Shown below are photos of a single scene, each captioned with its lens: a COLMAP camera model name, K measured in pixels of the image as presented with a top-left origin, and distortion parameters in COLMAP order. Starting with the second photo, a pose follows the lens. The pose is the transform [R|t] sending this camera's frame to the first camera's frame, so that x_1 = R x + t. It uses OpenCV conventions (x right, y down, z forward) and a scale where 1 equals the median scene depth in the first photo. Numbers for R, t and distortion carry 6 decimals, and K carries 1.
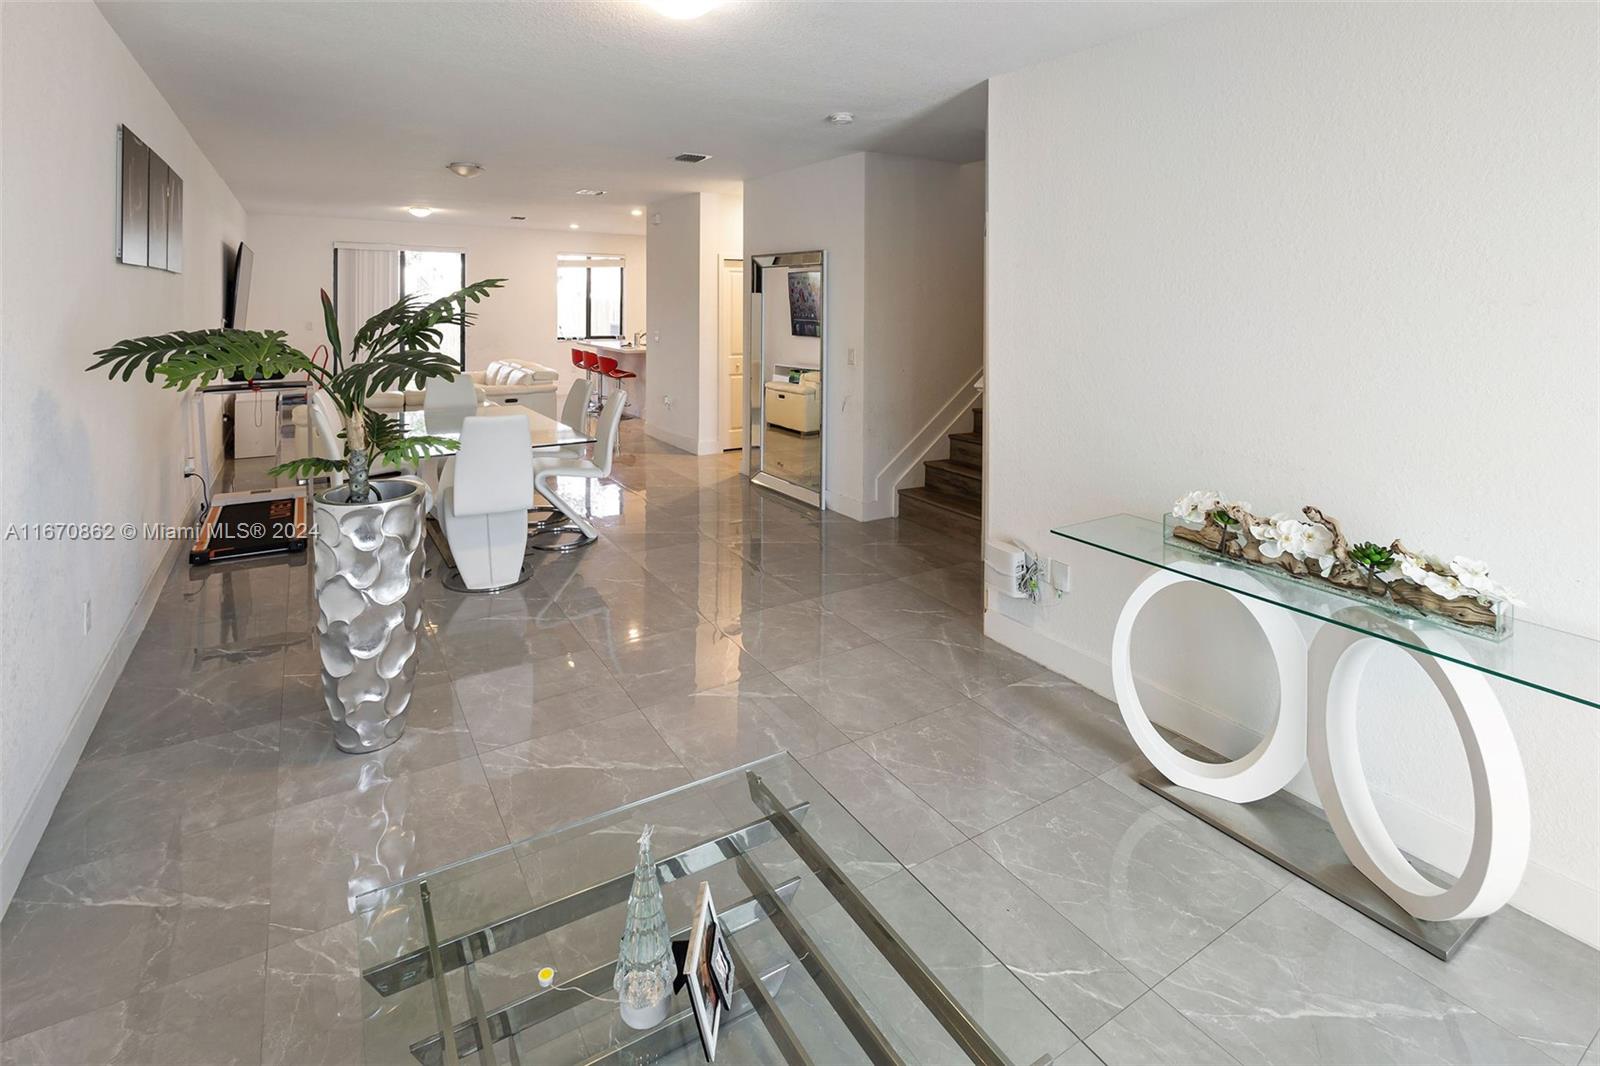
lens RADIAL K [[726.1, 0, 878.1], [0, 726.1, 453.1], [0, 0, 1]] dist [-0.001049, -0.001081]
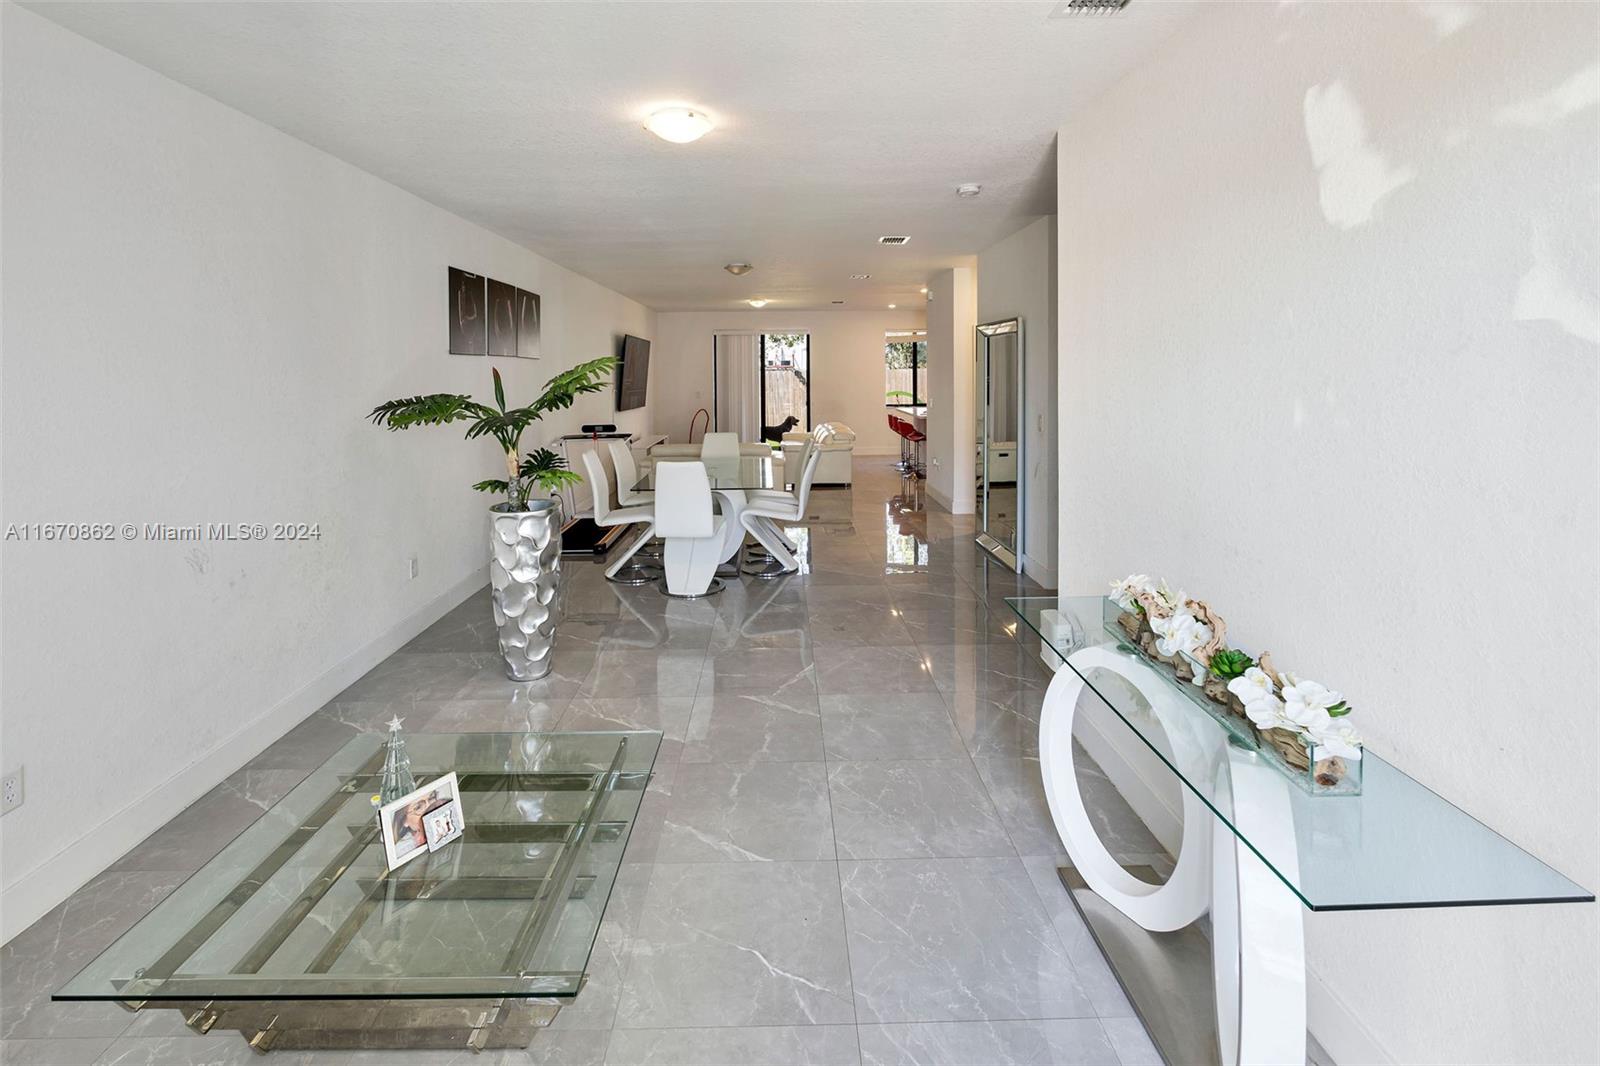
lens RADIAL K [[684.5, 0, 814.6], [0, 684.5, 531.5], [0, 0, 1]] dist [-0.002455, 0.000367]
pose [[0.869949, 0.093470, -0.484202, 0.482841], [-0.081394, 0.995622, 0.045955, -0.005634], [0.486378, -0.000567, 0.873749, 0.071973]]
